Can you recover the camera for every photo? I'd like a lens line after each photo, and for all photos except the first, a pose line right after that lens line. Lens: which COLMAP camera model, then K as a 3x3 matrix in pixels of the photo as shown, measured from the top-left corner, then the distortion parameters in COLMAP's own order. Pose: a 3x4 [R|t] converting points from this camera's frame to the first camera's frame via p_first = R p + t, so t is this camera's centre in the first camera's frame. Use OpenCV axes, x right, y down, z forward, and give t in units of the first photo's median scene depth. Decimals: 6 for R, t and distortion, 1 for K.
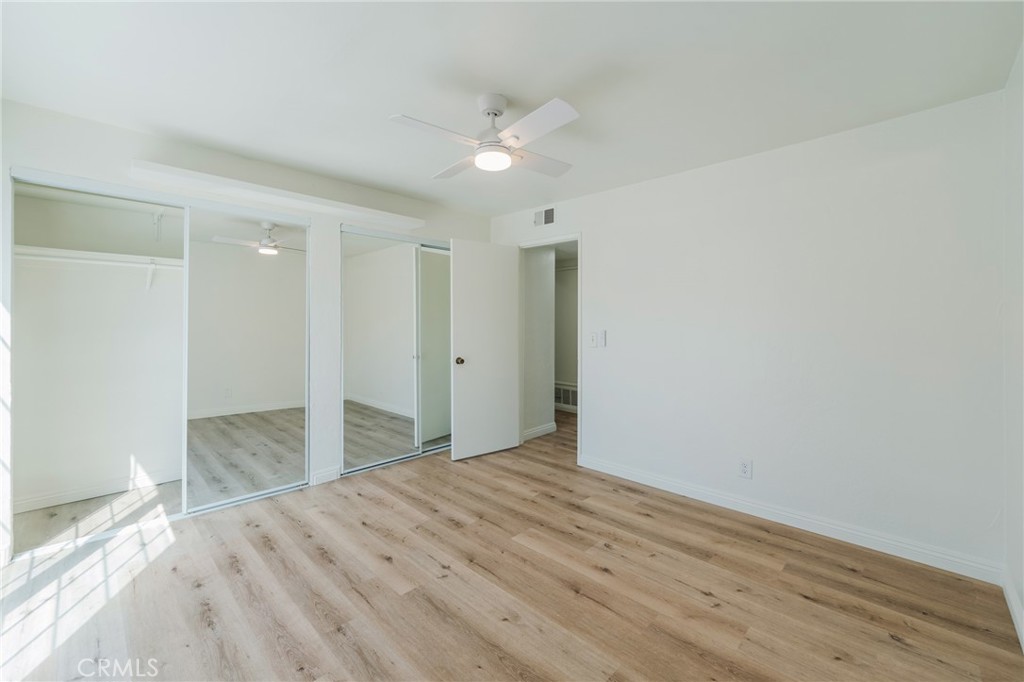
lens RADIAL K [[413.9, 0, 510.3], [0, 413.9, 336.3], [0, 0, 1]] dist [-0.000531, 0.000188]
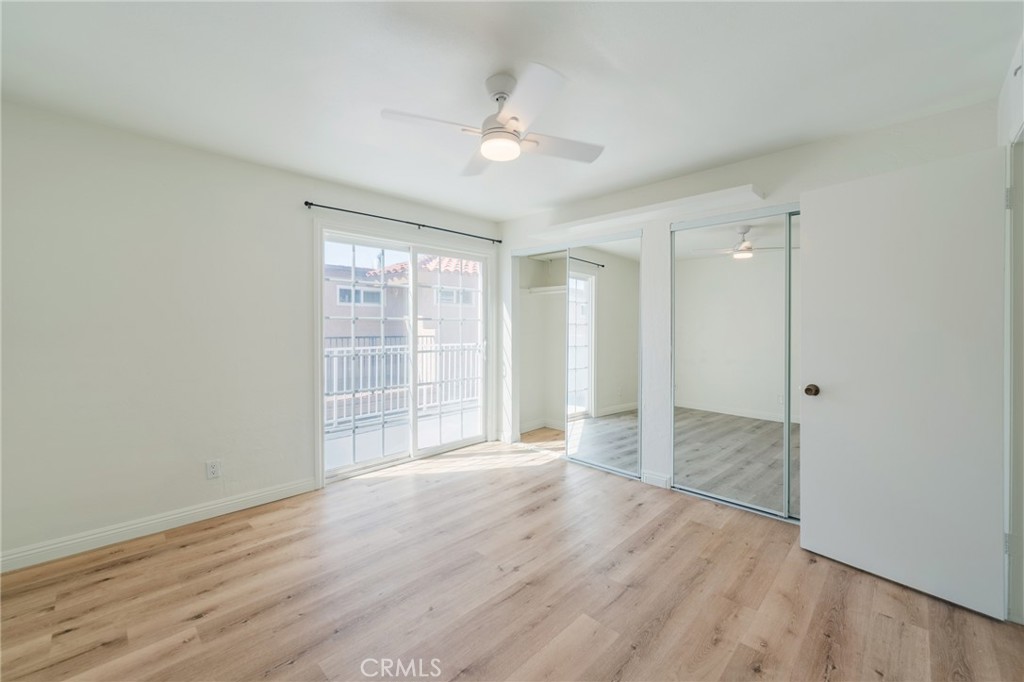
lens RADIAL K [[413.9, 0, 510.7], [0, 413.9, 325.9], [0, 0, 1]] dist [-0.000531, 0.000188]
pose [[0.012068, -0.002407, -0.999924, 0.572427], [-0.034577, 0.999398, -0.002823, -0.022198], [0.999329, 0.034609, 0.011978, 0.636002]]
